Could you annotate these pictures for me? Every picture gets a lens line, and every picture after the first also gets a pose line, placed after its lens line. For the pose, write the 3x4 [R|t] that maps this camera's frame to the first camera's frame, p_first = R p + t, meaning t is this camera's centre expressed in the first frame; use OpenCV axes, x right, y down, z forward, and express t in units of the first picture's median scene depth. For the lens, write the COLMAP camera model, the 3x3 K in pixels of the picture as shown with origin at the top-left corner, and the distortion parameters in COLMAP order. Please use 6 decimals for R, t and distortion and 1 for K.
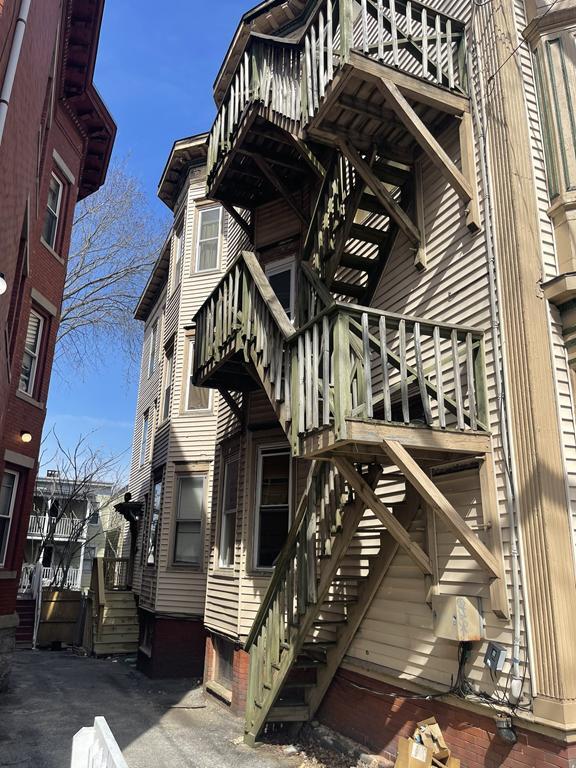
lens RADIAL K [[586.3, 0, 281.9], [0, 586.3, 385.5], [0, 0, 1]] dist [0.065404, -0.097922]
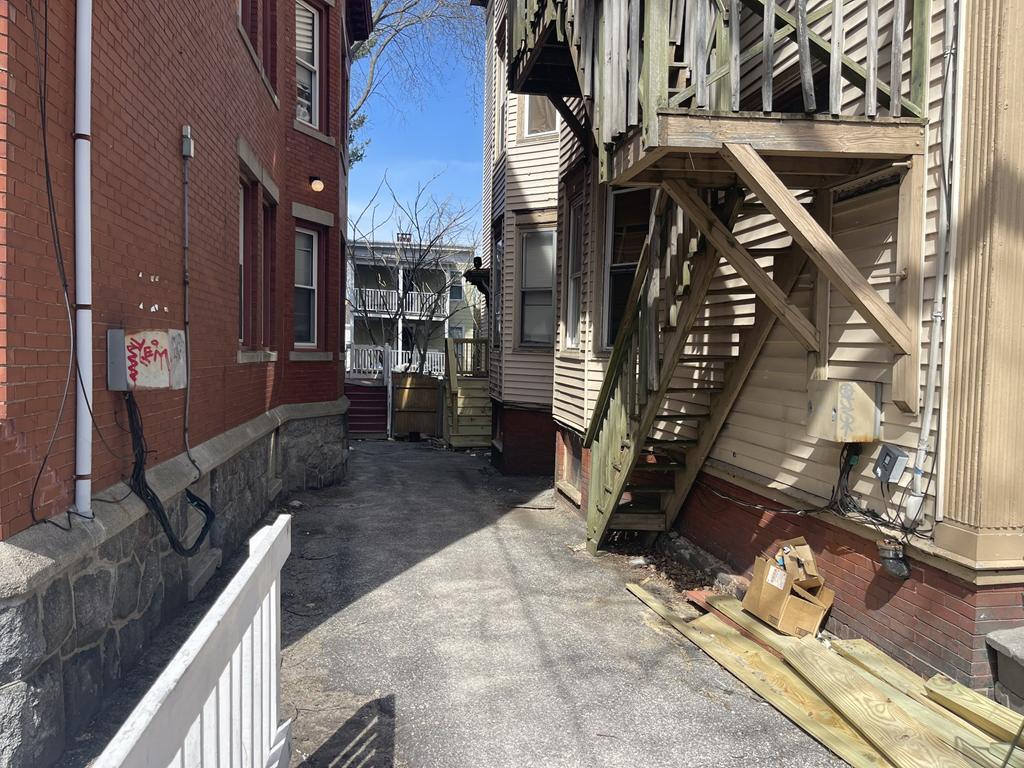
lens RADIAL K [[781.7, 0, 515.6], [0, 781.7, 390.5], [0, 0, 1]] dist [0.065404, -0.097922]
pose [[0.969191, 0.008998, -0.246147, 0.115858], [0.075588, 0.940248, 0.331994, 0.031217], [0.234426, -0.340371, 0.910600, 0.072097]]
